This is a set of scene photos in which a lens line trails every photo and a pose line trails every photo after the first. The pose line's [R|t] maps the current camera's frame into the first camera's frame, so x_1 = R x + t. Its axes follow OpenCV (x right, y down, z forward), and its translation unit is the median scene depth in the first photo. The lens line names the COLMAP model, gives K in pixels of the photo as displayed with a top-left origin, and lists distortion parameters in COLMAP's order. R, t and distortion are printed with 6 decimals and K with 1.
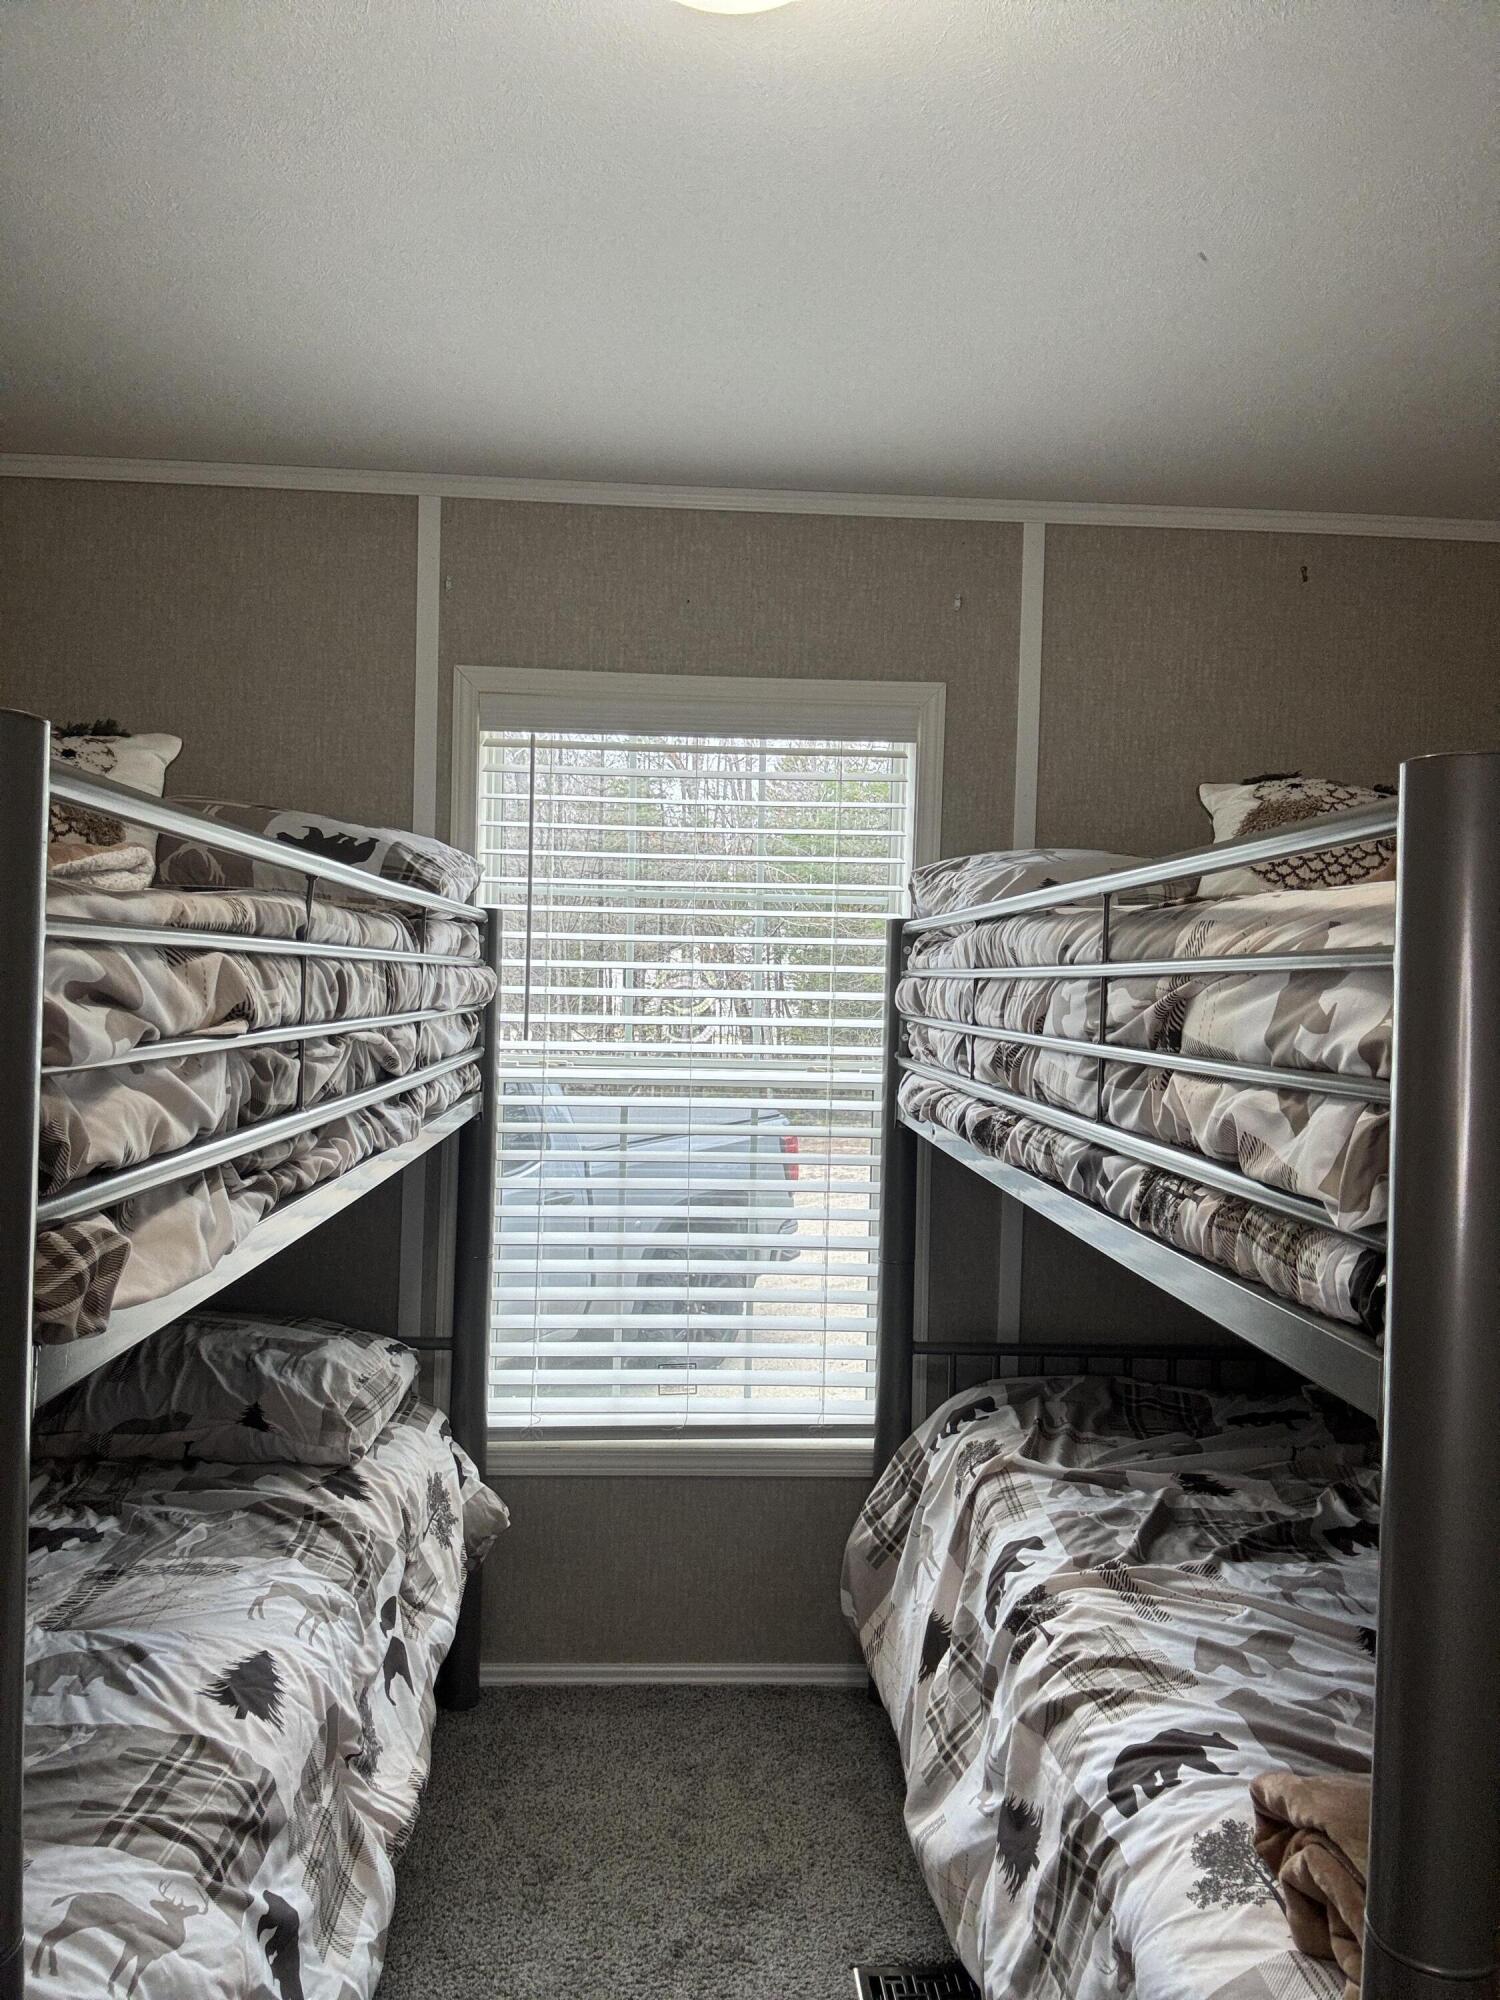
lens RADIAL K [[1378.1, 0, 751.1], [0, 1378.1, 969.9], [0, 0, 1]] dist [0.001874, -0.039729]
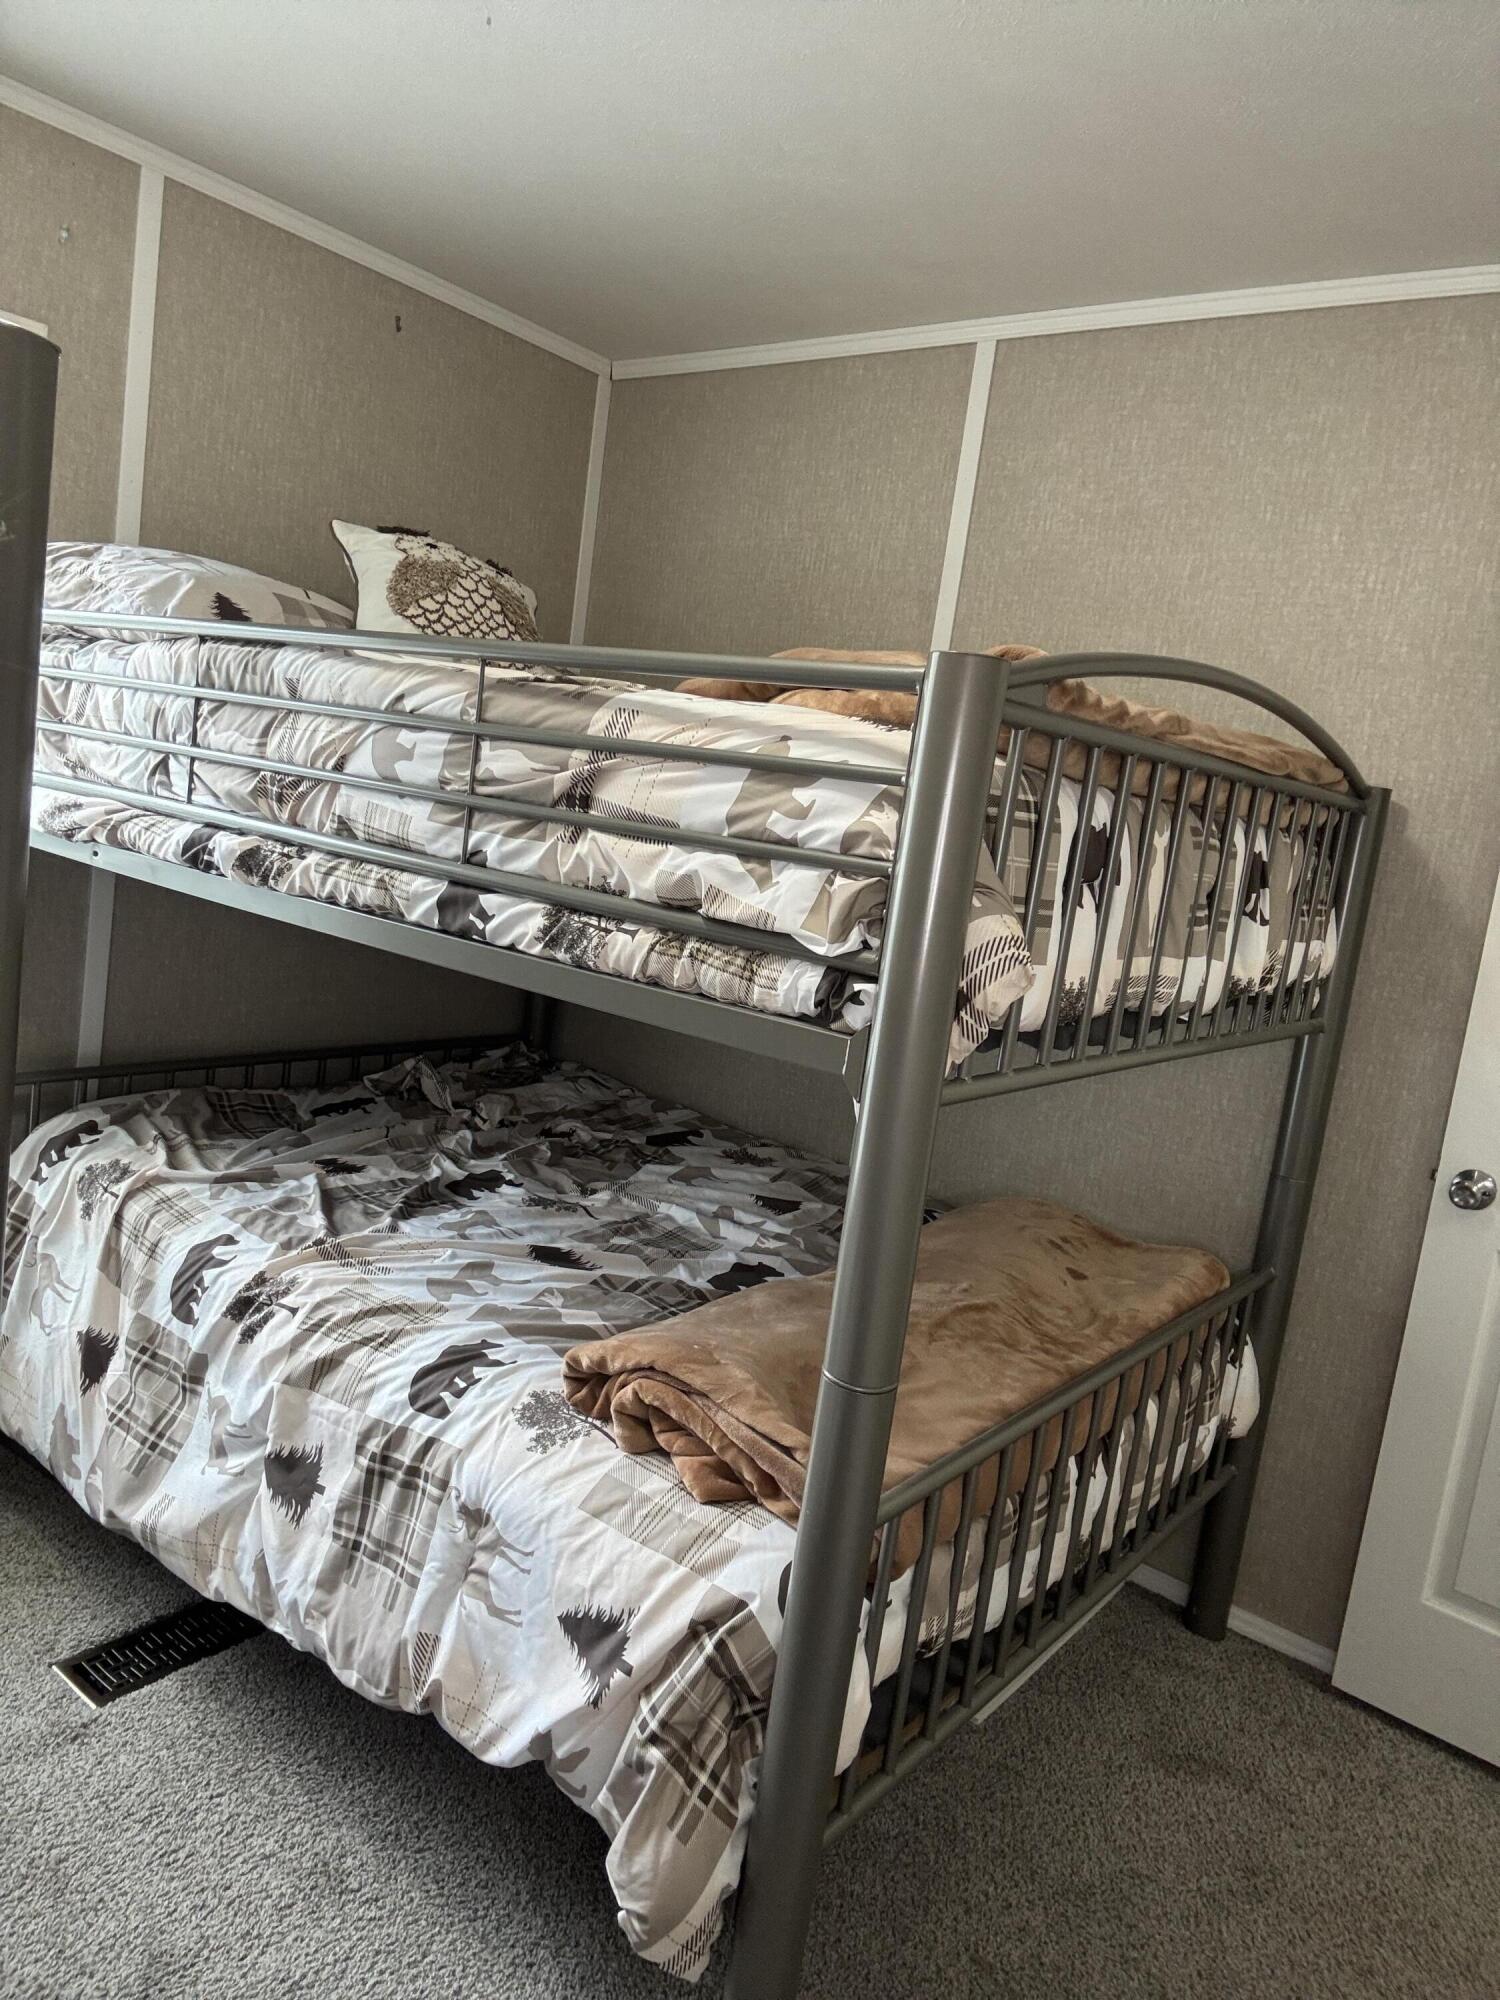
lens RADIAL K [[1344.1, 0, 749.0], [0, 1344.1, 966.5], [0, 0, 1]] dist [0.000857, -0.002007]
pose [[0.651109, -0.044927, 0.757653, -0.224296], [-0.114071, 0.981115, 0.156209, -0.005138], [-0.750363, -0.188135, 0.633688, 0.042539]]
